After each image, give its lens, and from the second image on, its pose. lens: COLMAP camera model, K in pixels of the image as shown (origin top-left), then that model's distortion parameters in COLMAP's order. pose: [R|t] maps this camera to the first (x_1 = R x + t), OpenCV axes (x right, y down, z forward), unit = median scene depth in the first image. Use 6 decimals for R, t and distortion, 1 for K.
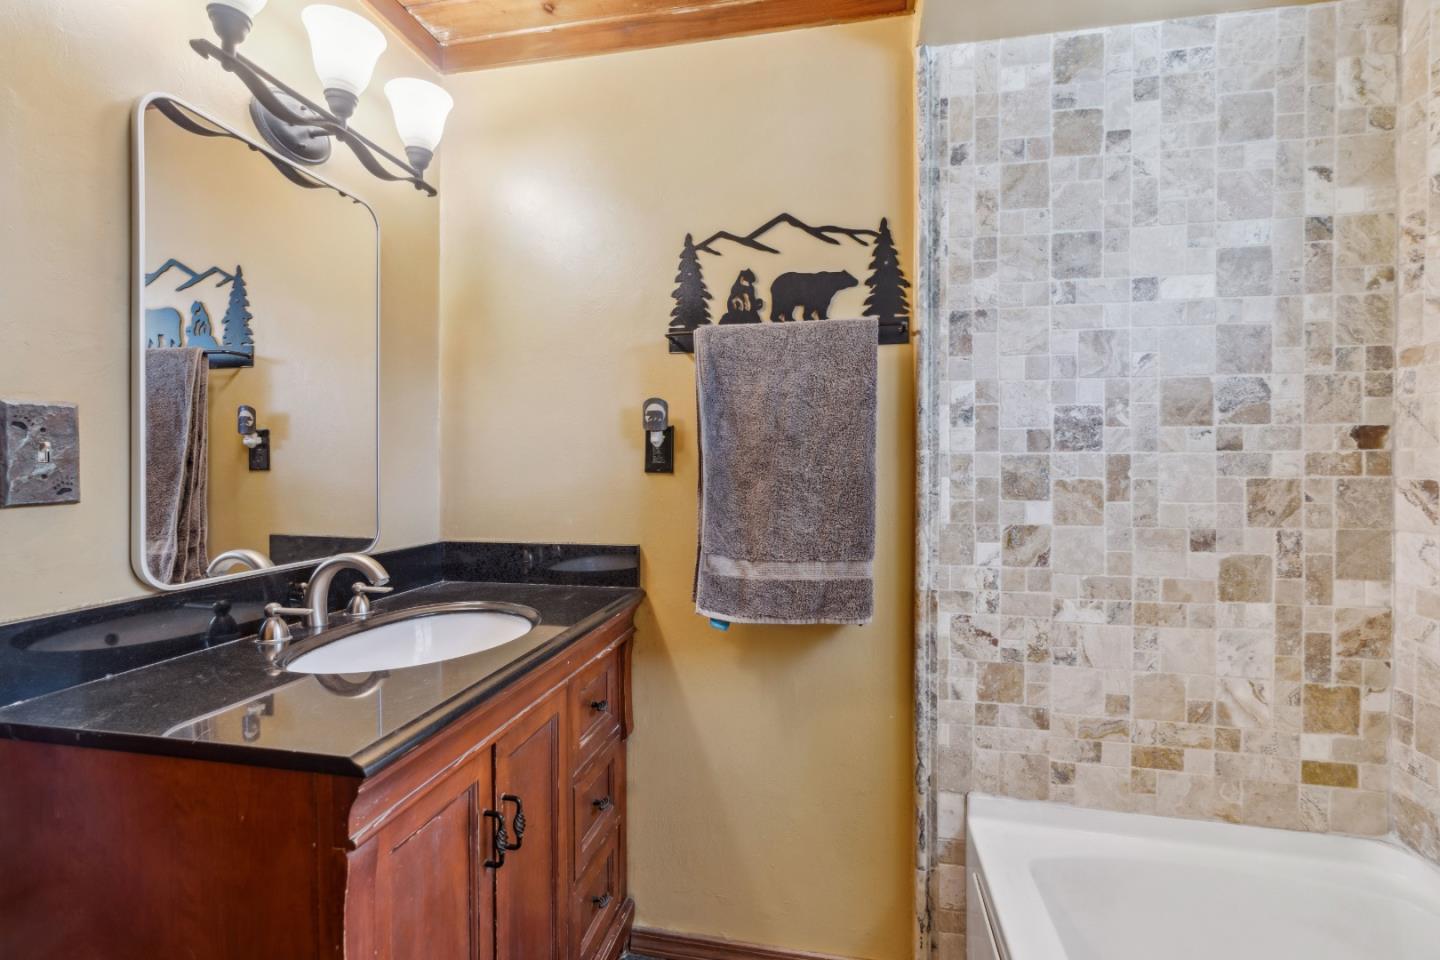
lens RADIAL K [[659.5, 0, 718.8], [0, 659.5, 470.4], [0, 0, 1]] dist [-0.002120, 0.001263]
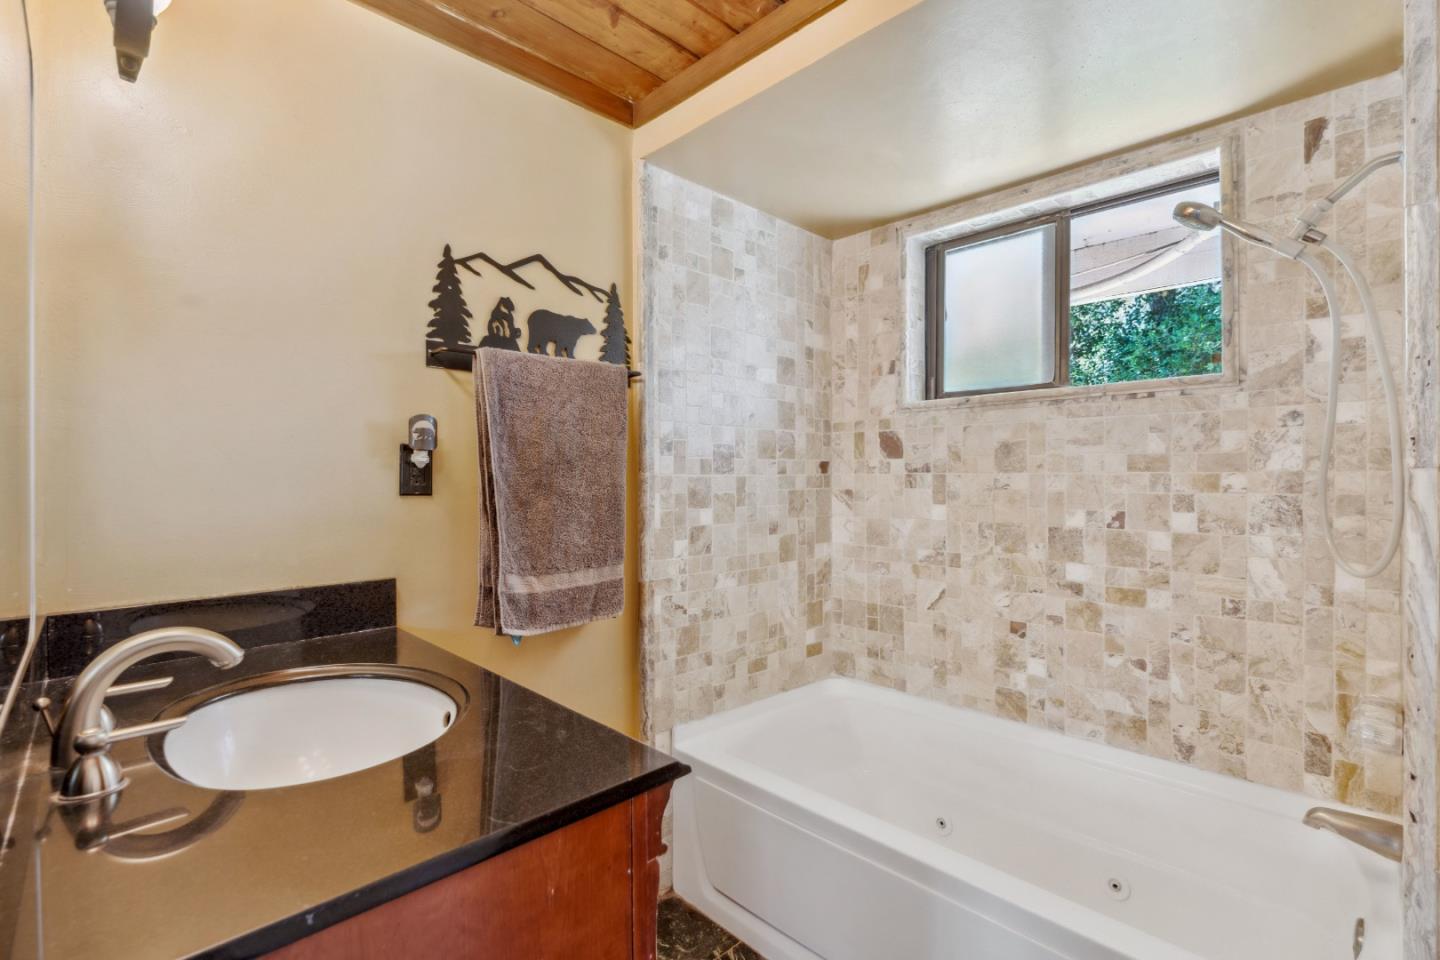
lens RADIAL K [[656.6, 0, 719.8], [0, 656.6, 480.5], [0, 0, 1]] dist [0.000613, 0.000205]
pose [[0.567928, -0.005805, 0.823058, -0.677350], [0.012497, 0.999921, -0.001571, -0.012185], [-0.822984, 0.011178, 0.567955, 0.154455]]
